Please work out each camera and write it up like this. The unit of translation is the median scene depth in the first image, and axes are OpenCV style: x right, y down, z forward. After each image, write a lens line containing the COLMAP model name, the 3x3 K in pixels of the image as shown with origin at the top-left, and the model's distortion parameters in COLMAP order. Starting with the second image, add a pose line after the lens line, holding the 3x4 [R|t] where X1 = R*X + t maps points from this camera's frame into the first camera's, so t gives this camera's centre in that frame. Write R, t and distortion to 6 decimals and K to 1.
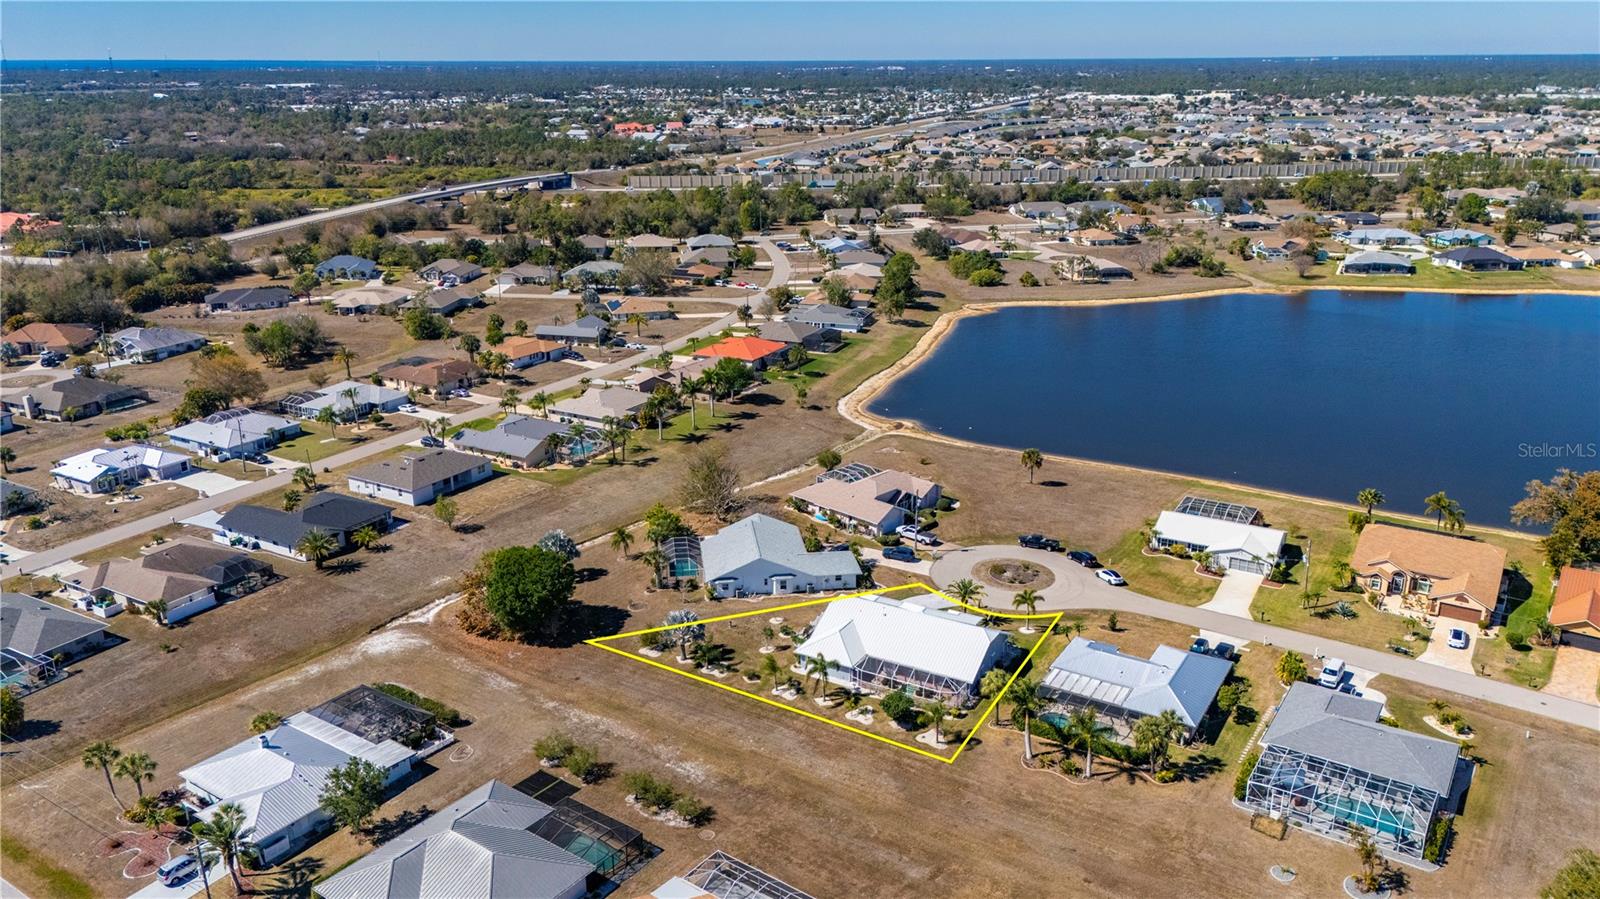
lens RADIAL K [[1197.0, 0, 799.0], [0, 1197.0, 421.7], [0, 0, 1]] dist [0.089841, -0.108210]
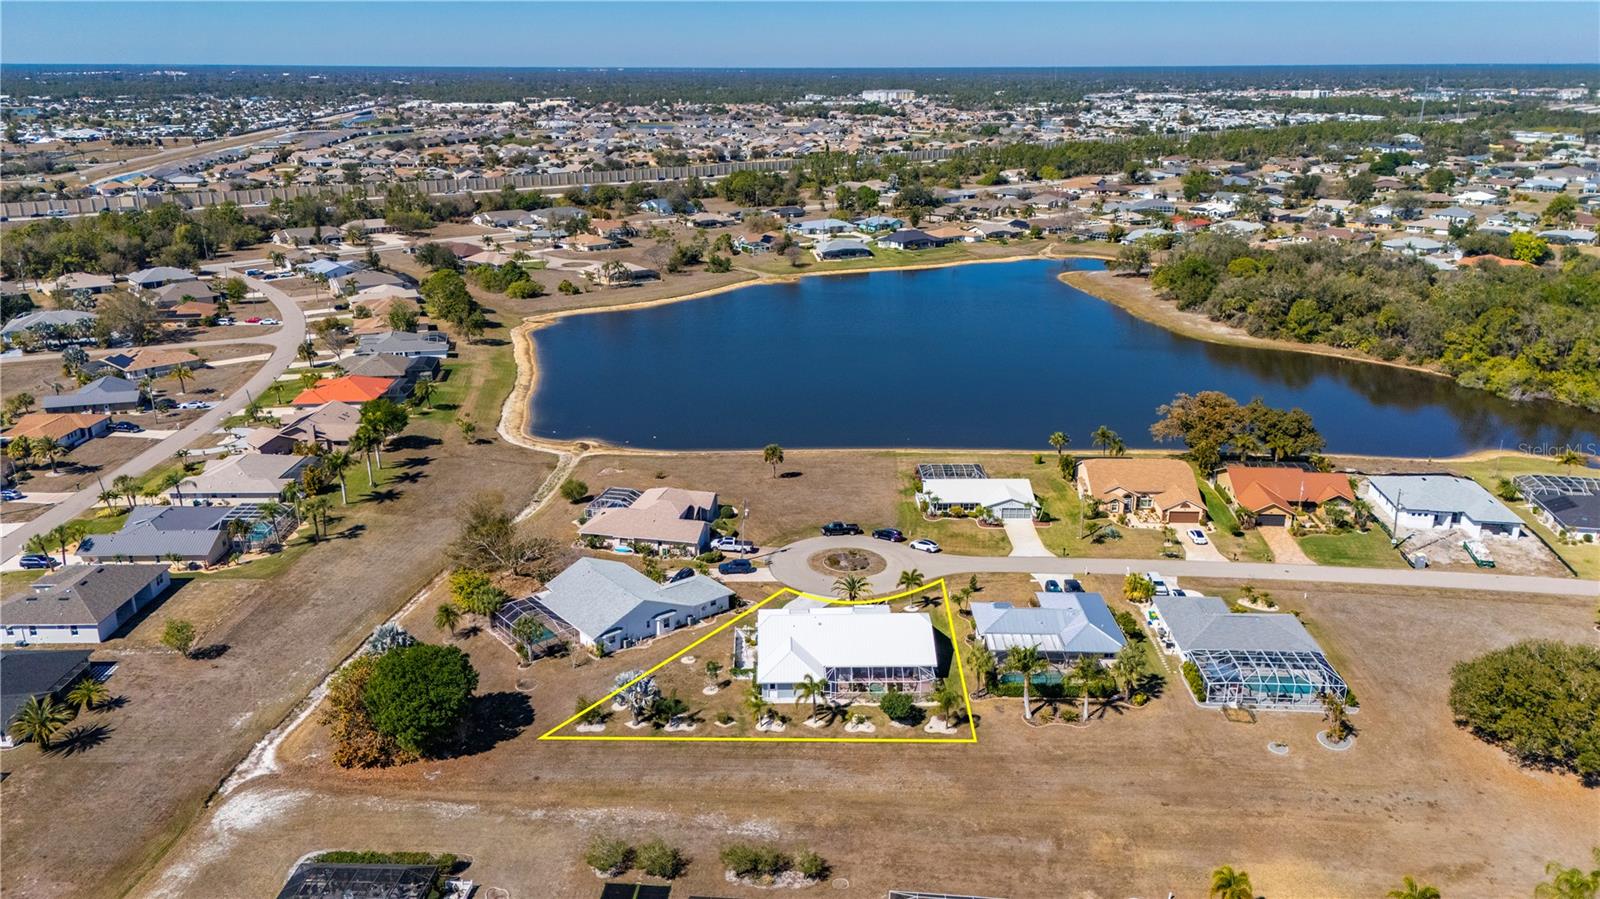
lens RADIAL K [[1170.4, 0, 800.0], [0, 1170.4, 449.5], [0, 0, 1]] dist [0.090692, -0.093314]
pose [[0.855568, -0.157177, 0.493253, -0.293889], [0.146957, 0.987339, 0.059716, -0.031471], [-0.496393, 0.021396, 0.867834, 0.118224]]
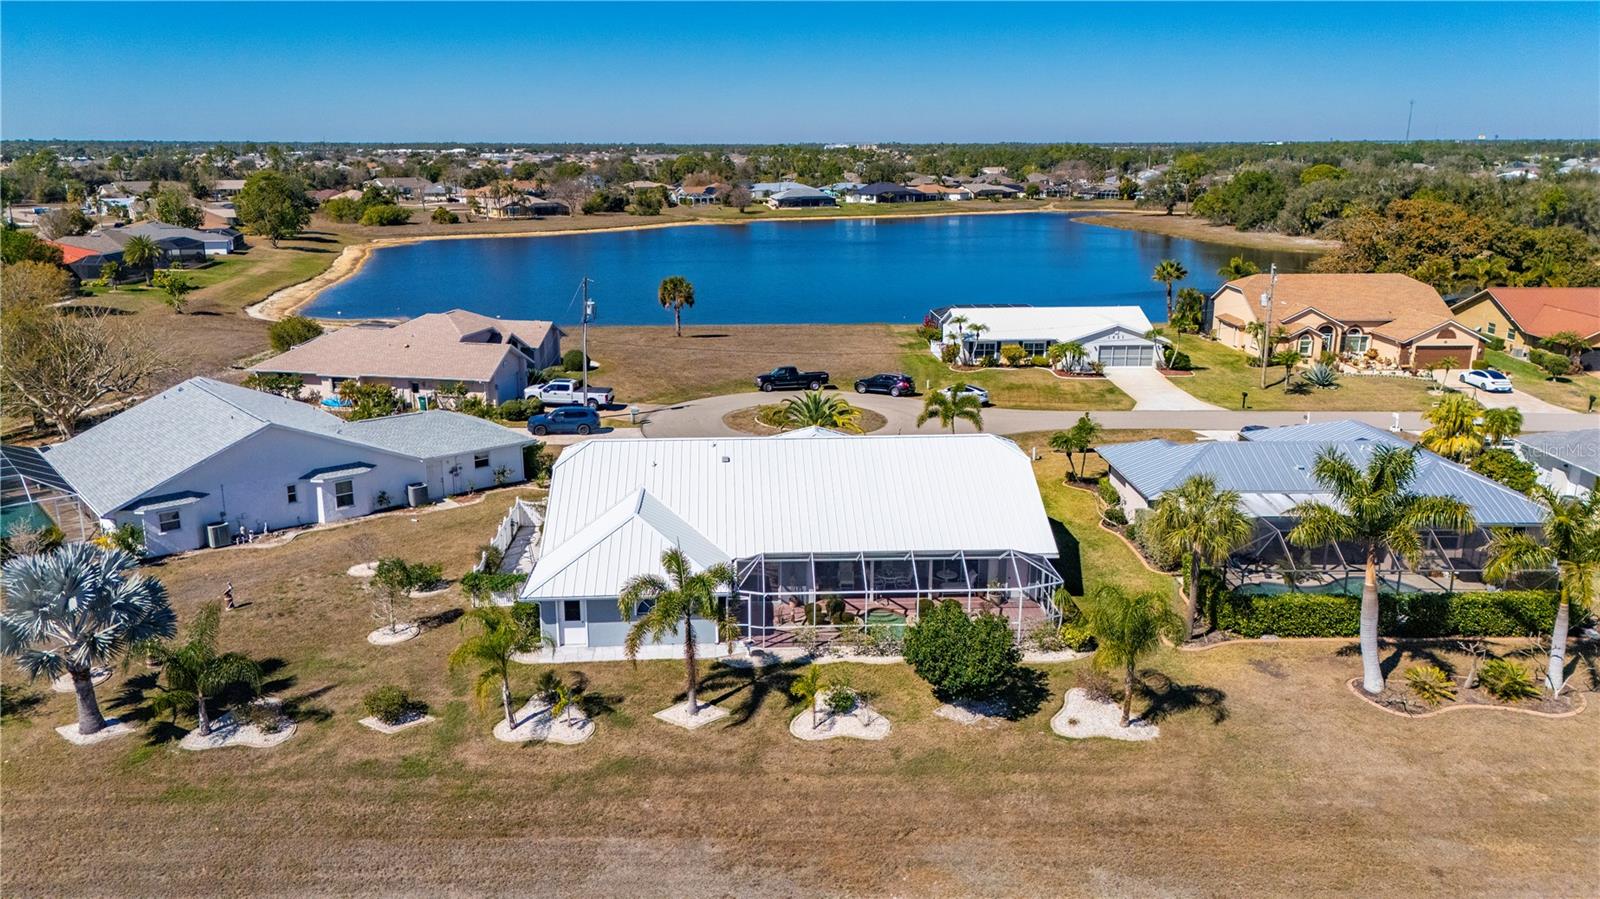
lens RADIAL K [[1170.4, 0, 800.0], [0, 1170.4, 449.5], [0, 0, 1]] dist [0.090692, -0.093314]
pose [[0.839354, -0.134845, 0.526595, -0.070849], [0.154752, 0.987933, 0.006316, 0.116981], [-0.521092, 0.076191, 0.850093, 0.504185]]
